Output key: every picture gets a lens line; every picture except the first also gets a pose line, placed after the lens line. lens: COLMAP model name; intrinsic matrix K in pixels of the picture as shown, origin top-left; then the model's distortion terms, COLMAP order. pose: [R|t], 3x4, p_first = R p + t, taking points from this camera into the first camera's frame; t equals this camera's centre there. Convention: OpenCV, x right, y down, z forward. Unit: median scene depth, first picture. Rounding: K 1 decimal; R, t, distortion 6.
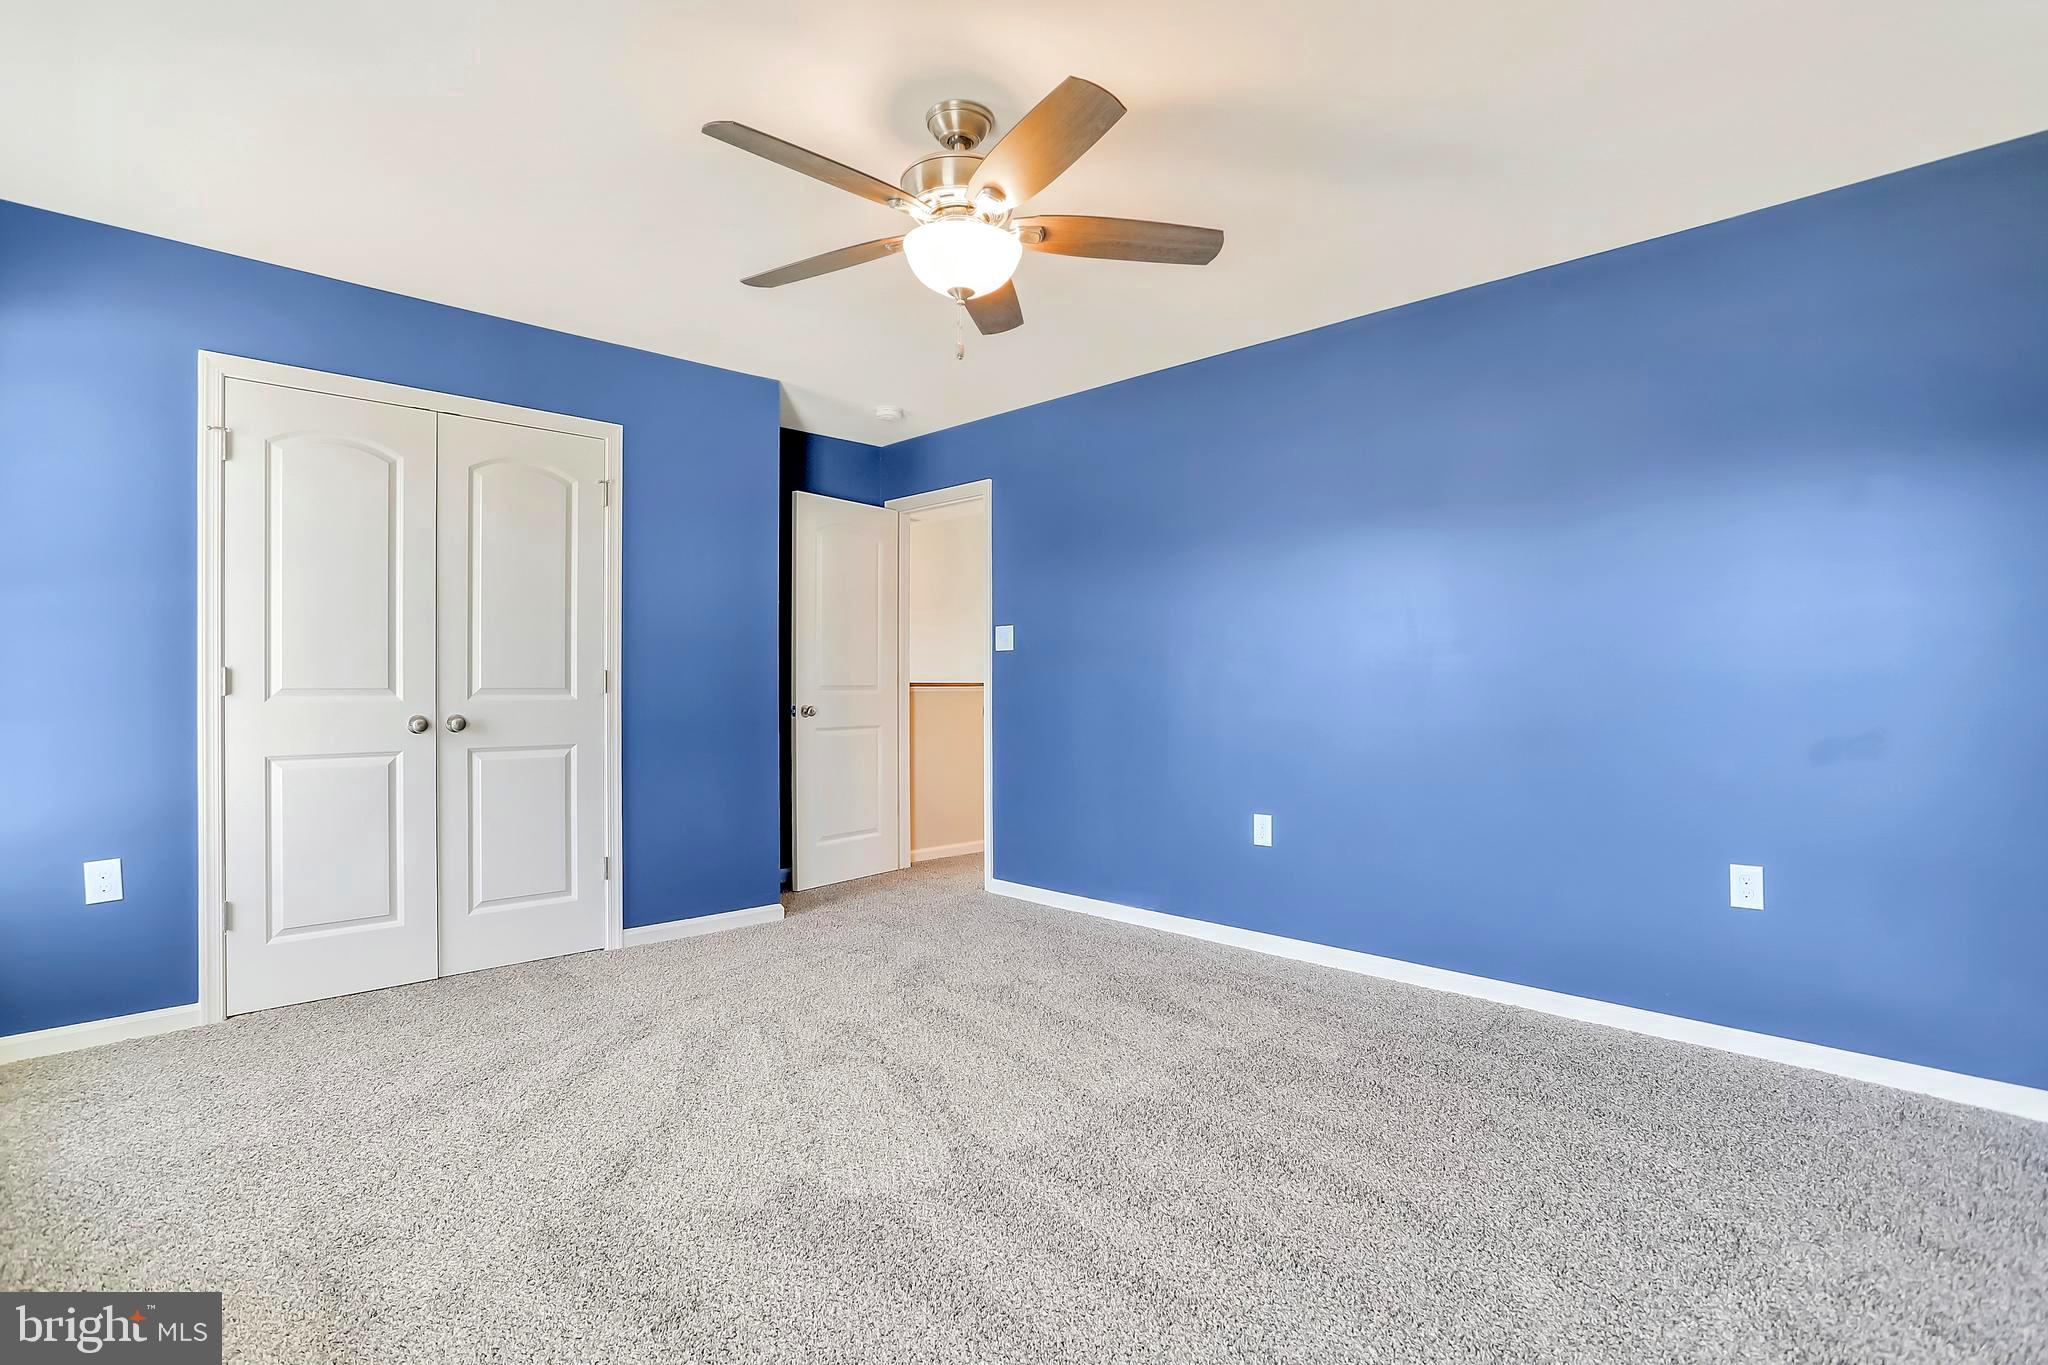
lens RADIAL K [[1011.2, 0, 1035.7], [0, 1011.2, 679.4], [0, 0, 1]] dist [-0.043855, 0.020600]
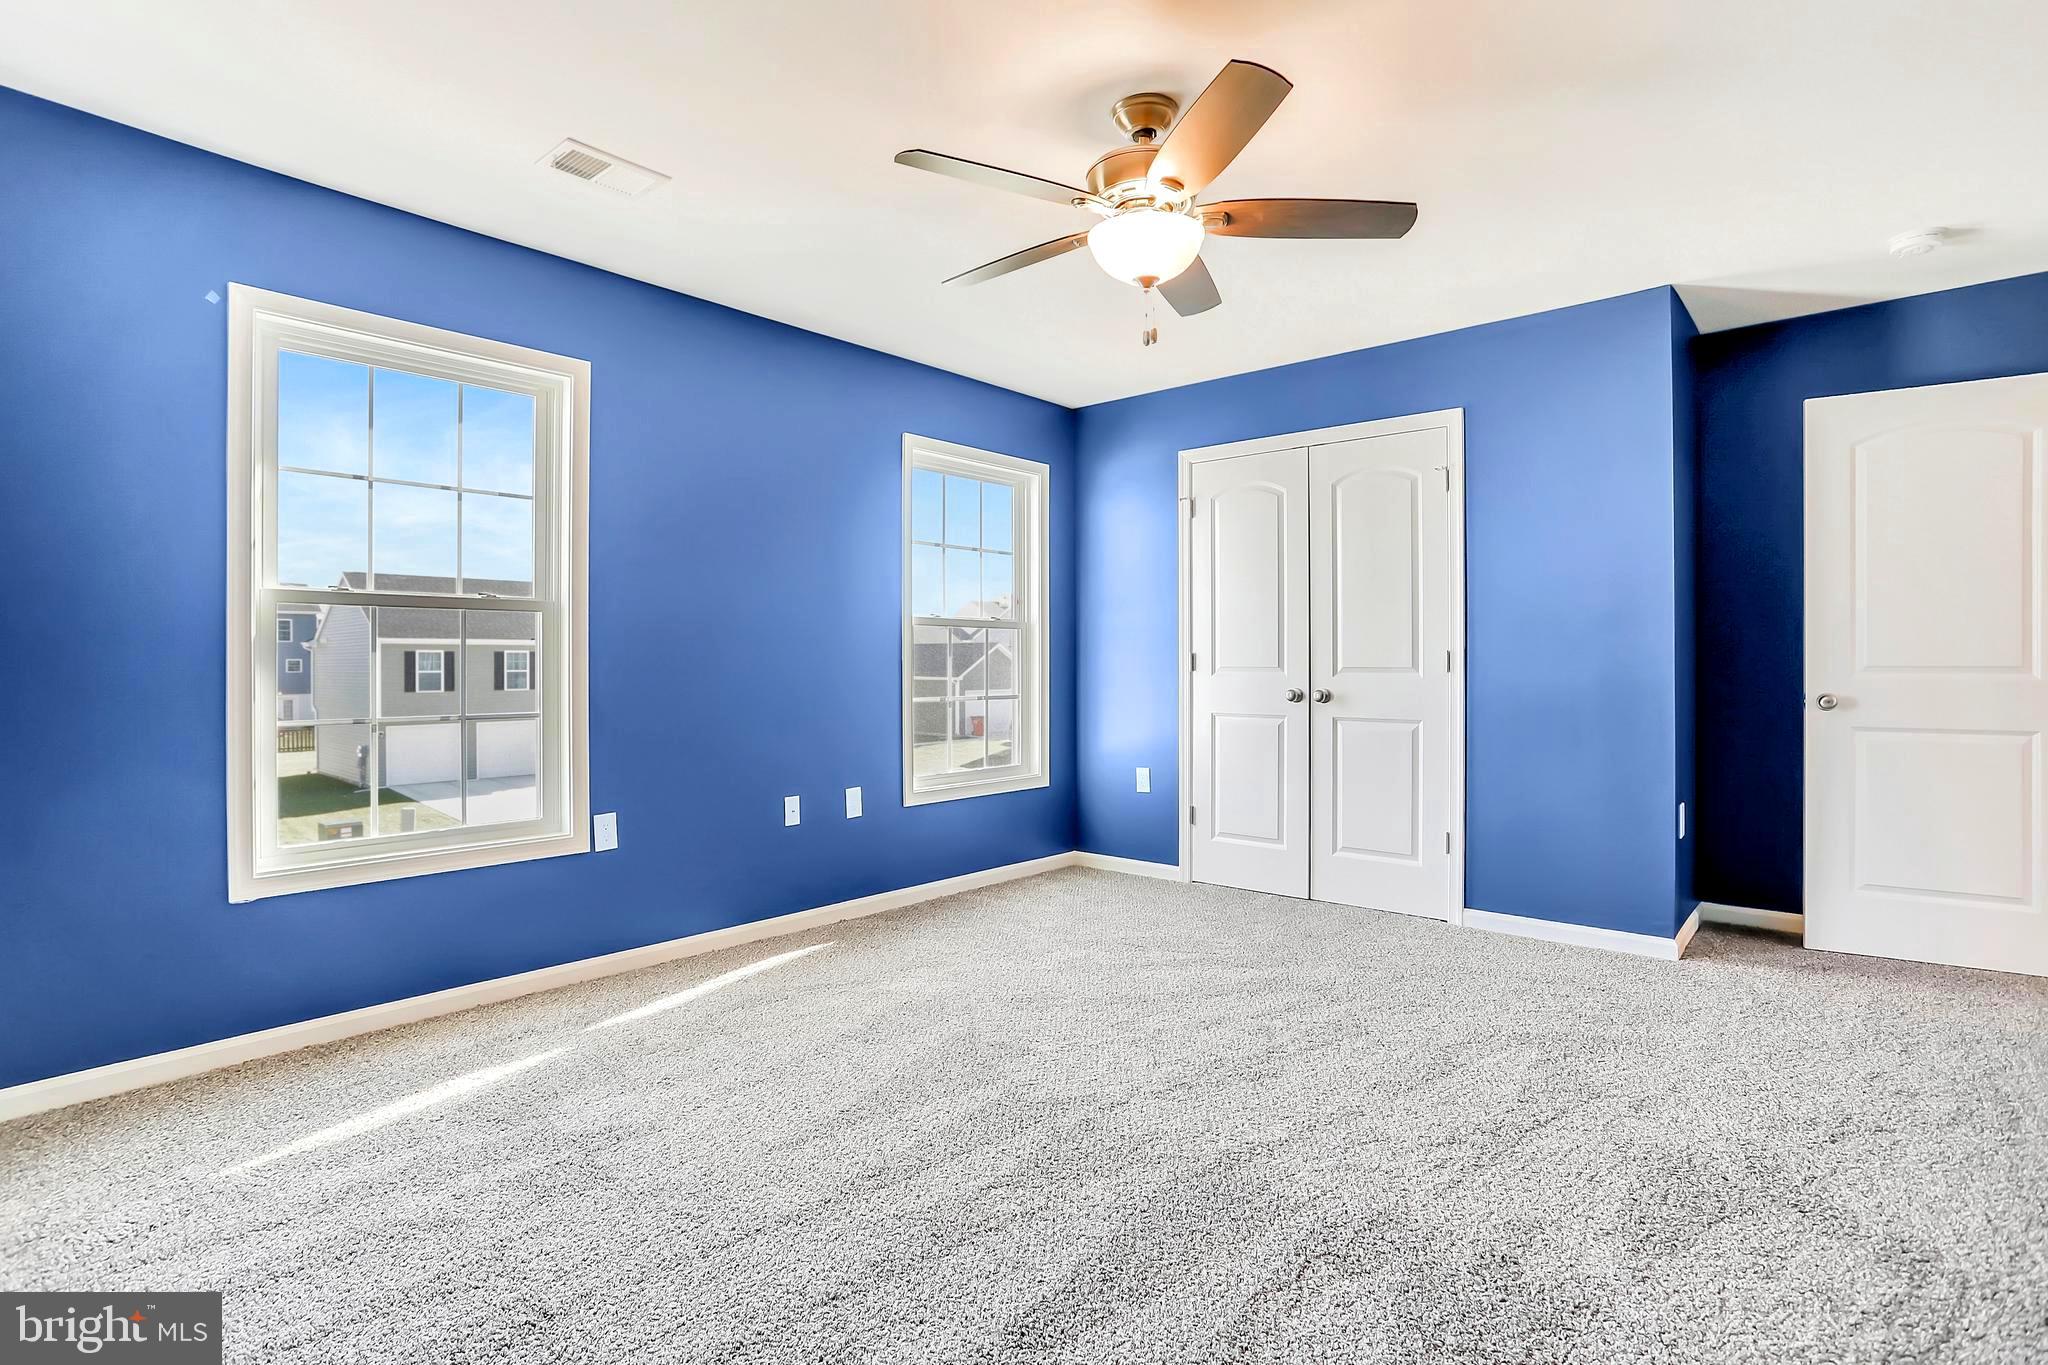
lens RADIAL K [[1011.2, 0, 1016.5], [0, 1011.2, 668.0], [0, 0, 1]] dist [-0.043855, 0.020600]
pose [[0.075754, 0.005993, -0.997109, 0.618222], [0.001483, 0.999980, 0.006123, 0.000874], [0.997125, -0.001943, 0.075743, 0.526413]]
